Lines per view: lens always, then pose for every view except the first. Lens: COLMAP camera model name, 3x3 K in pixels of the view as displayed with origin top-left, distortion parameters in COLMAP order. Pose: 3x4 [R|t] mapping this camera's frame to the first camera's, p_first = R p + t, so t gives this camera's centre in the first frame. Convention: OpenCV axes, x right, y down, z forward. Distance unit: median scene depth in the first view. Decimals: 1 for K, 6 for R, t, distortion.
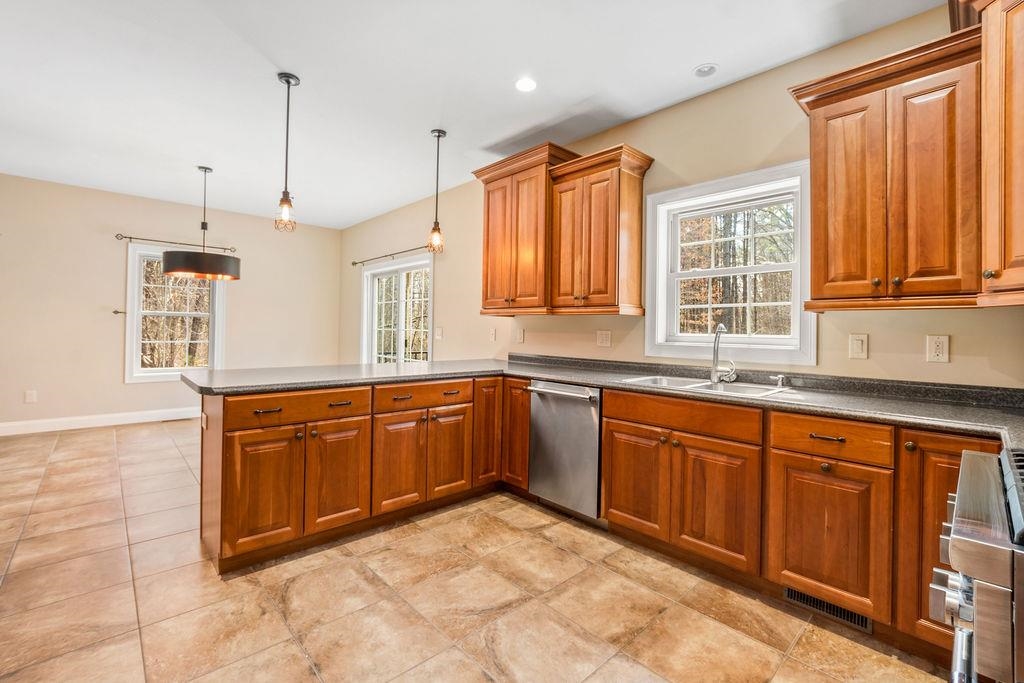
lens RADIAL K [[444.7, 0, 497.2], [0, 444.7, 324.8], [0, 0, 1]] dist [-0.018735, 0.003906]
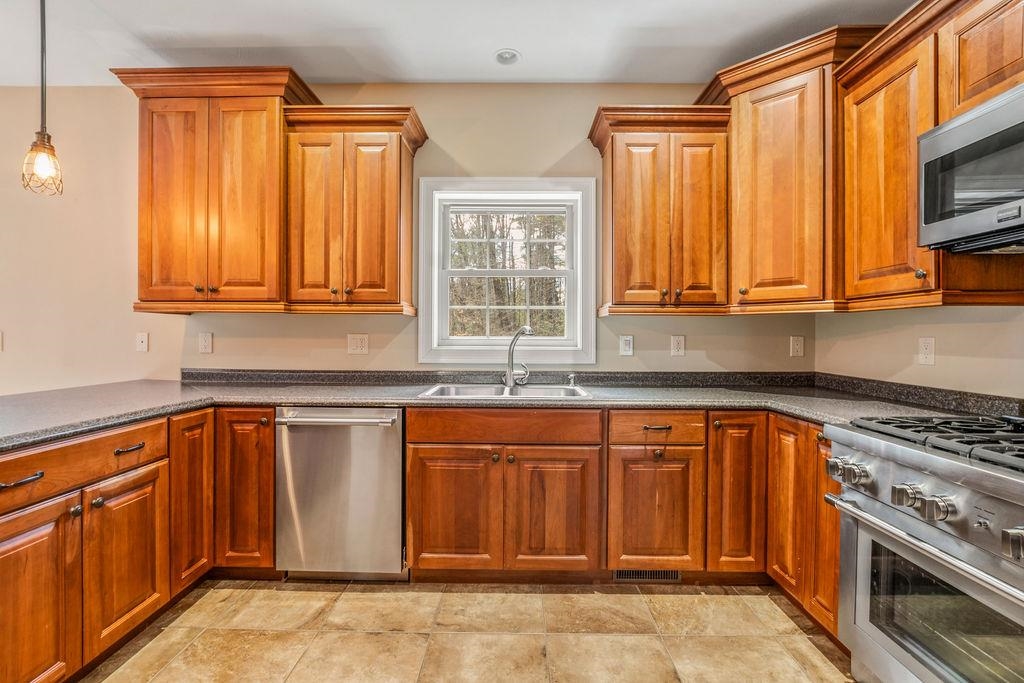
lens RADIAL K [[444.7, 0, 512.5], [0, 444.7, 339.7], [0, 0, 1]] dist [-0.018735, 0.003906]
pose [[0.672542, -0.020228, 0.739782, -0.209662], [-0.001461, 0.999588, 0.028660, -0.000800], [-0.740057, -0.020356, 0.672236, 0.317280]]
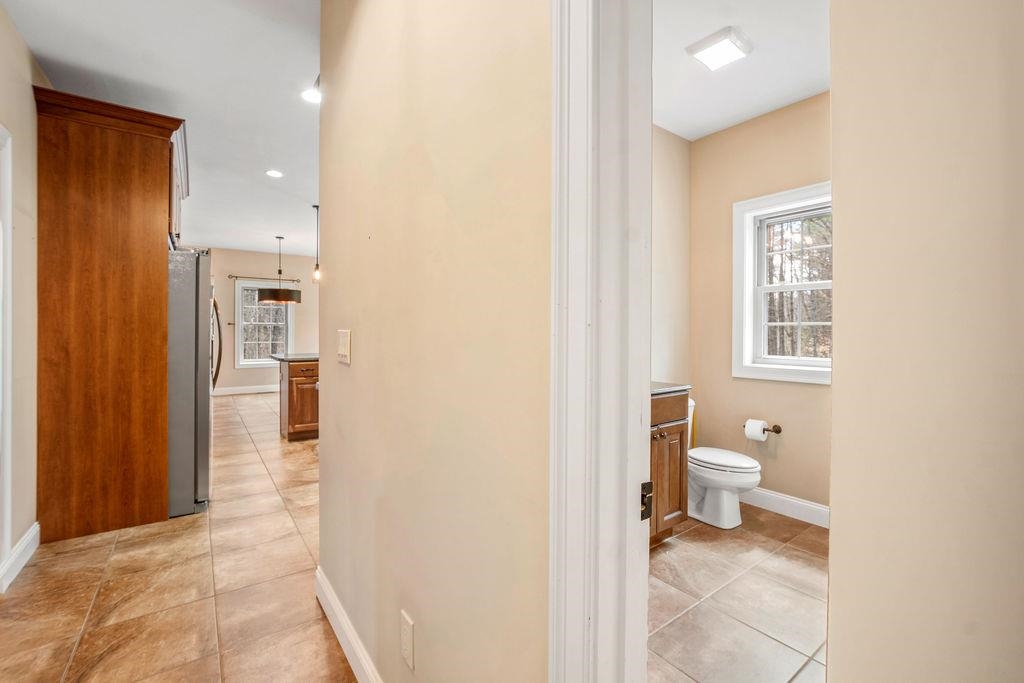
lens RADIAL K [[444.7, 0, 509.2], [0, 444.7, 335.6], [0, 0, 1]] dist [-0.018735, 0.003906]
pose [[0.993555, -0.009044, -0.112993, 0.636562], [0.010872, 0.999820, 0.015573, -0.001457], [0.112831, -0.016701, 0.993474, -0.940411]]
